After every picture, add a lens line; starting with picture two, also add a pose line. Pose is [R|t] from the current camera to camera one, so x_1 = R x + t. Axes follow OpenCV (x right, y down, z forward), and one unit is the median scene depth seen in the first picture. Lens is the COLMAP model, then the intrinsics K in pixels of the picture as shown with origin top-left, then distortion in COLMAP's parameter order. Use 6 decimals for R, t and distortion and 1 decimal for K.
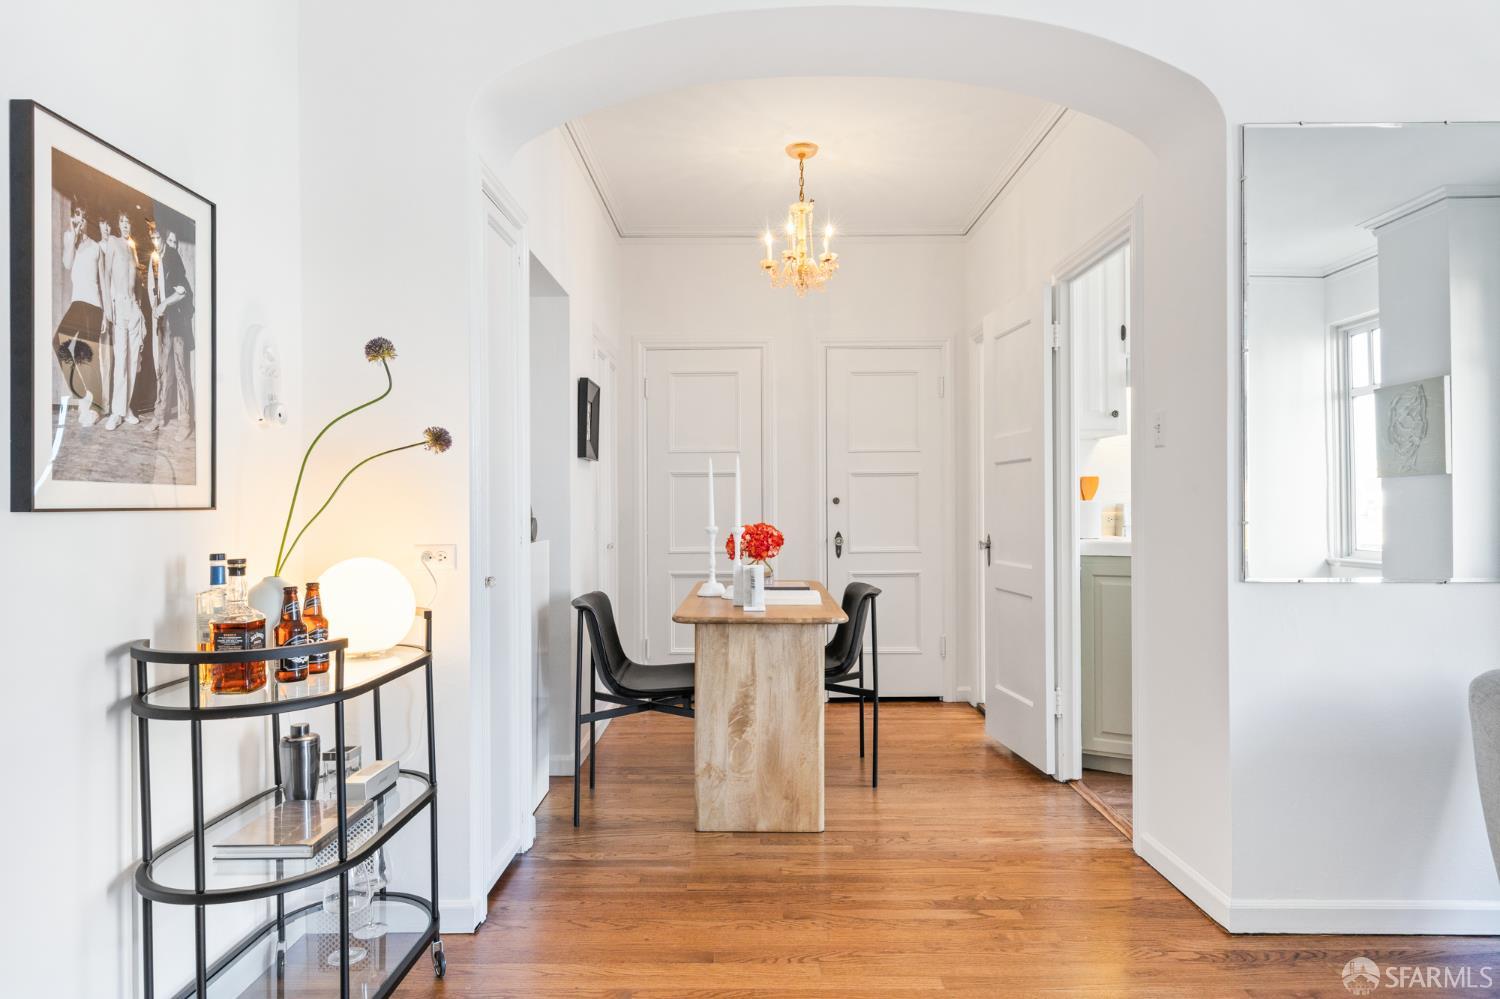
lens RADIAL K [[880.1, 0, 750.0], [0, 880.1, 499.5], [0, 0, 1]] dist [-0.014894, -0.000743]
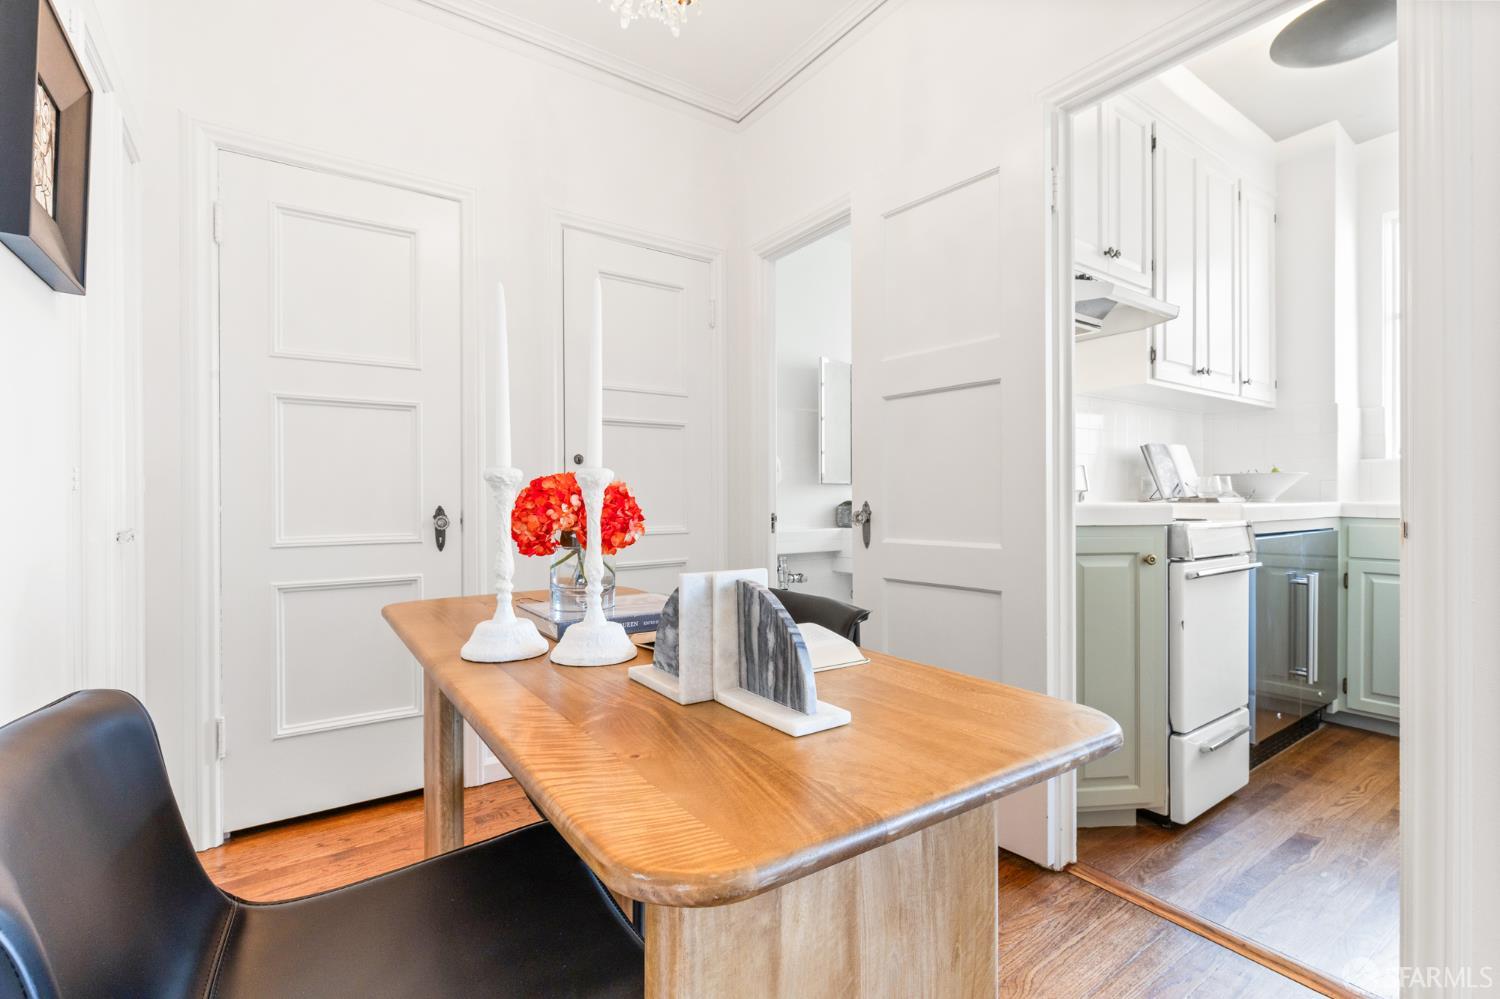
lens RADIAL K [[678.1, 0, 750.0], [0, 678.1, 499.5], [0, 0, 1]] dist [0.005523, 0.000343]
pose [[0.823956, 0.001427, 0.566652, -0.229790], [-0.003398, 0.999991, 0.002422, 0.080110], [-0.566643, -0.003921, 0.823954, 1.327646]]
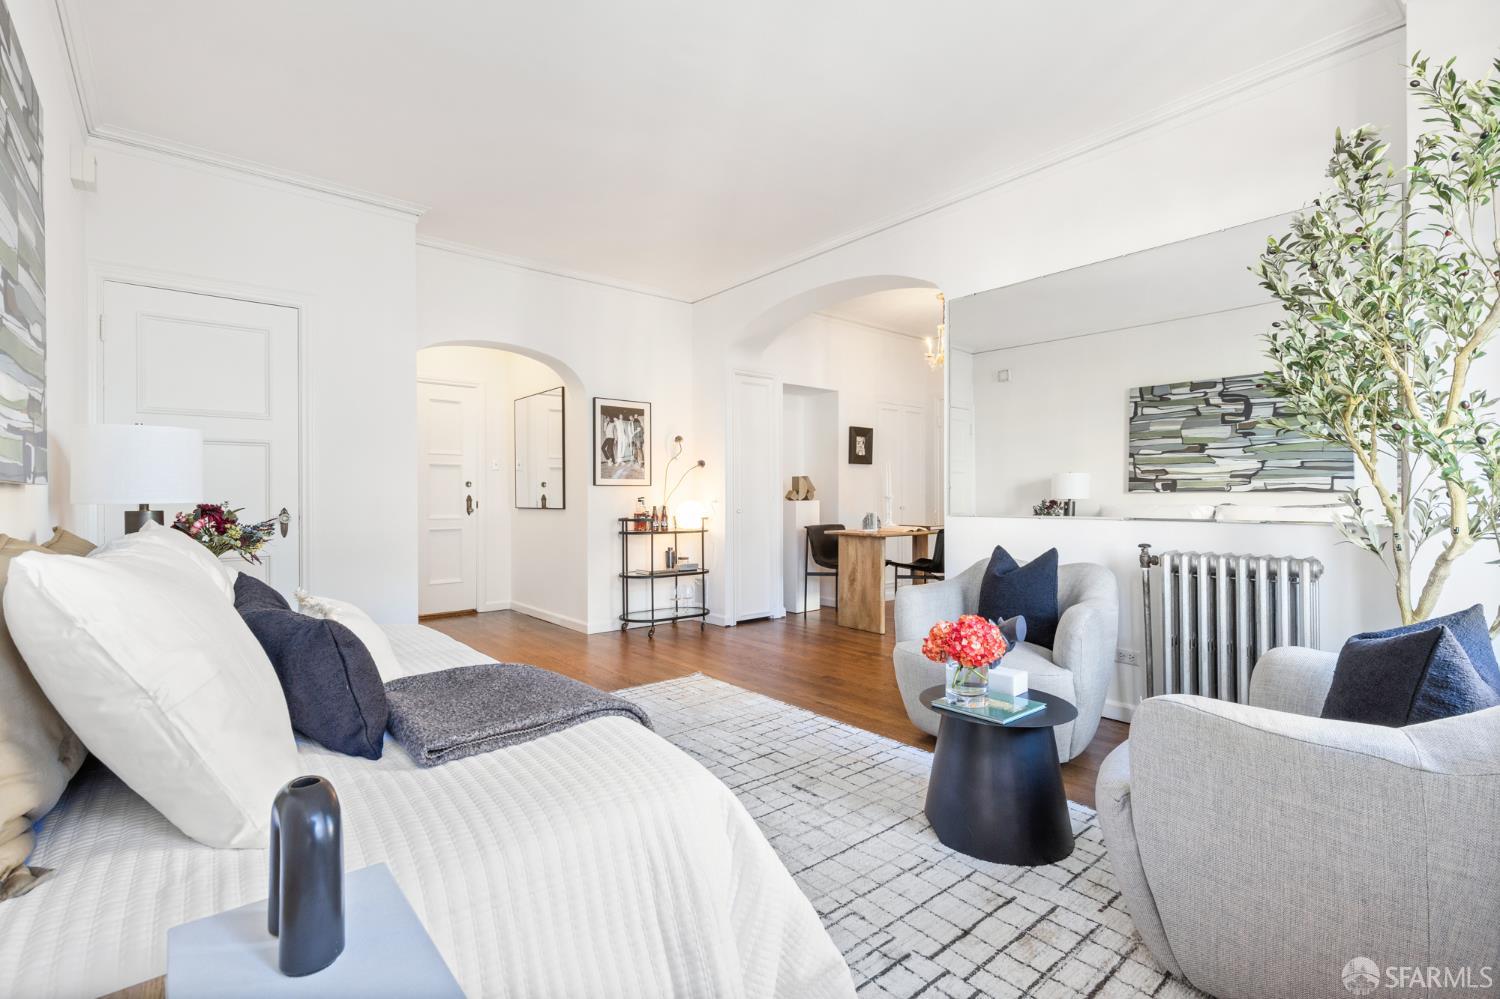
lens RADIAL K [[676.5, 0, 729.2], [0, 676.5, 494.9], [0, 0, 1]] dist [-0.000441, -0.000090]
pose [[0.631369, -0.003346, -0.775475, 1.796621], [0.005211, 0.999986, -0.000072, 0.051253], [0.775465, -0.003996, 0.631378, -0.543085]]
